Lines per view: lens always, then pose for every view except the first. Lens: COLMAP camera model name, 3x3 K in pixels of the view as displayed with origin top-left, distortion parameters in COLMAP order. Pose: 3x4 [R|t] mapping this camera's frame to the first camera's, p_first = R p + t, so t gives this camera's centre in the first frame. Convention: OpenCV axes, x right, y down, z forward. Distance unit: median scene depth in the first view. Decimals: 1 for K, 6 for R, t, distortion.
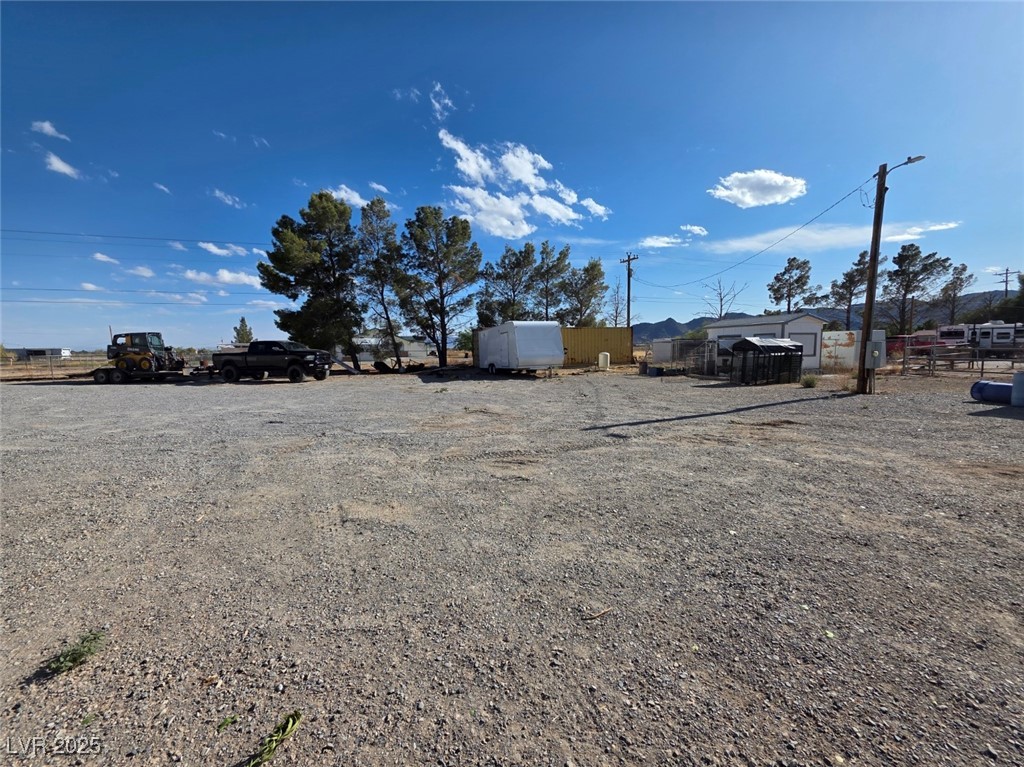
lens RADIAL K [[409.7, 0, 508.3], [0, 409.7, 383.5], [0, 0, 1]] dist [0.001108, 0.000037]
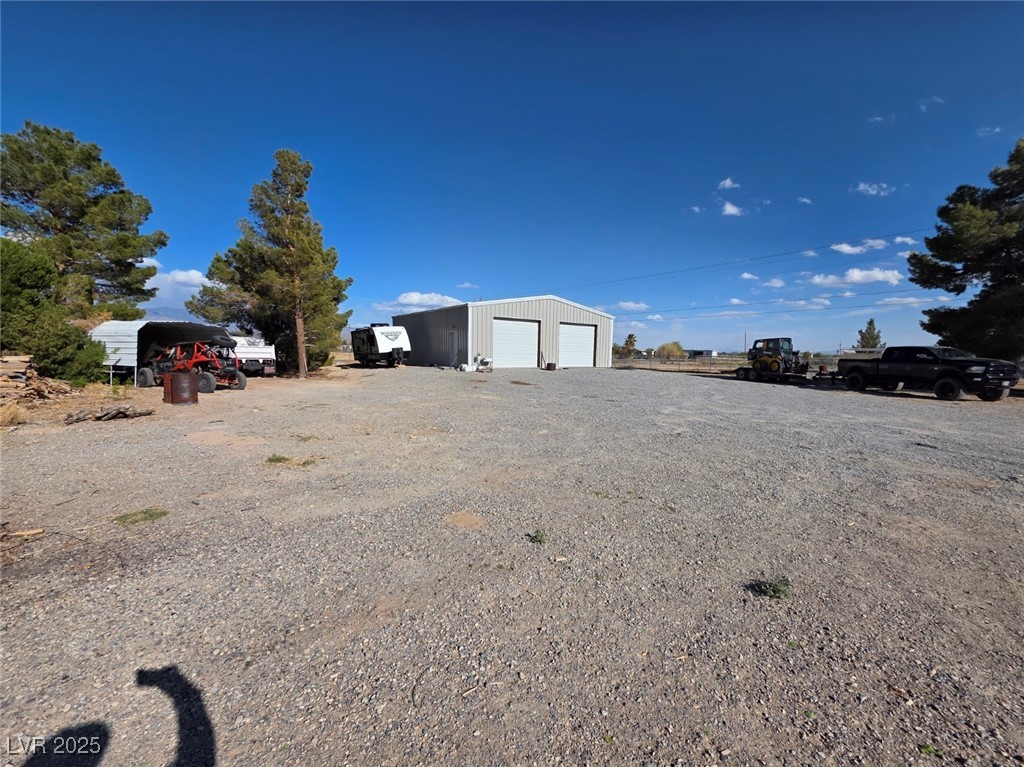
lens RADIAL K [[409.7, 0, 508.3], [0, 409.7, 383.5], [0, 0, 1]] dist [0.001108, 0.000037]
pose [[0.281785, 0.096051, -0.954658, -0.009529], [-0.105308, 0.992062, 0.068730, 0.000526], [0.953681, 0.081166, 0.289663, -0.024385]]
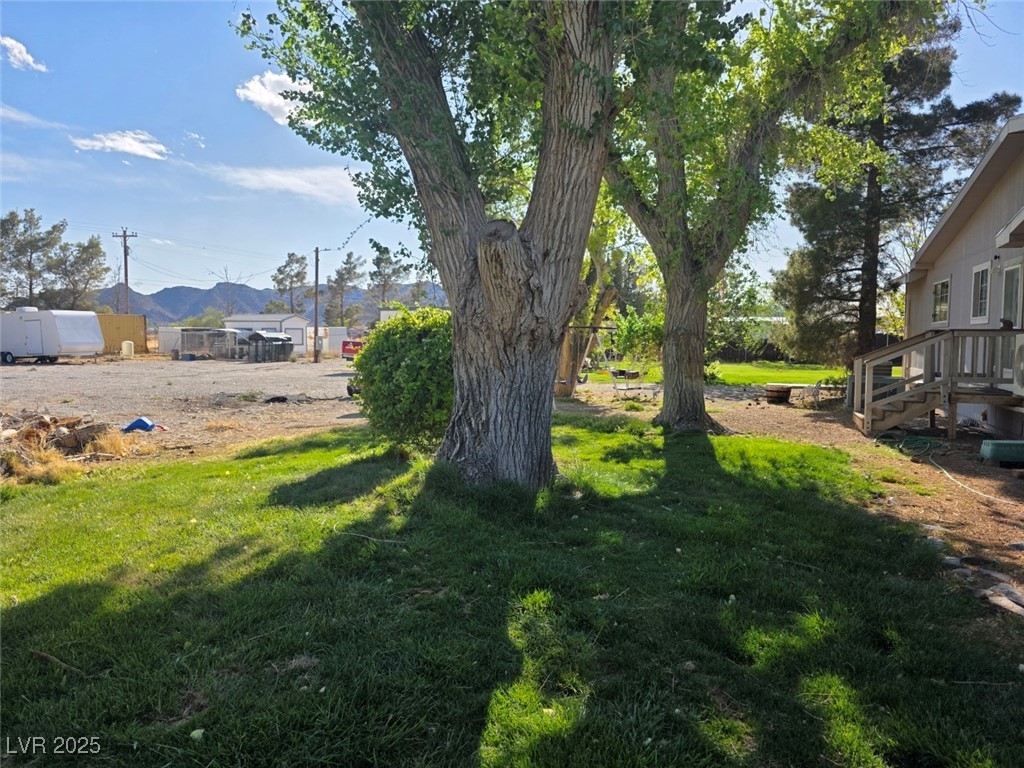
lens RADIAL K [[700.7, 0, 512.0], [0, 700.7, 384.0], [0, 0, 1]] dist [0.000739, -0.000581]
pose [[0.636997, -0.035430, 0.770052, -0.078712], [0.053521, 0.998565, 0.001671, 0.012178], [-0.769006, 0.040149, 0.637979, -0.131162]]
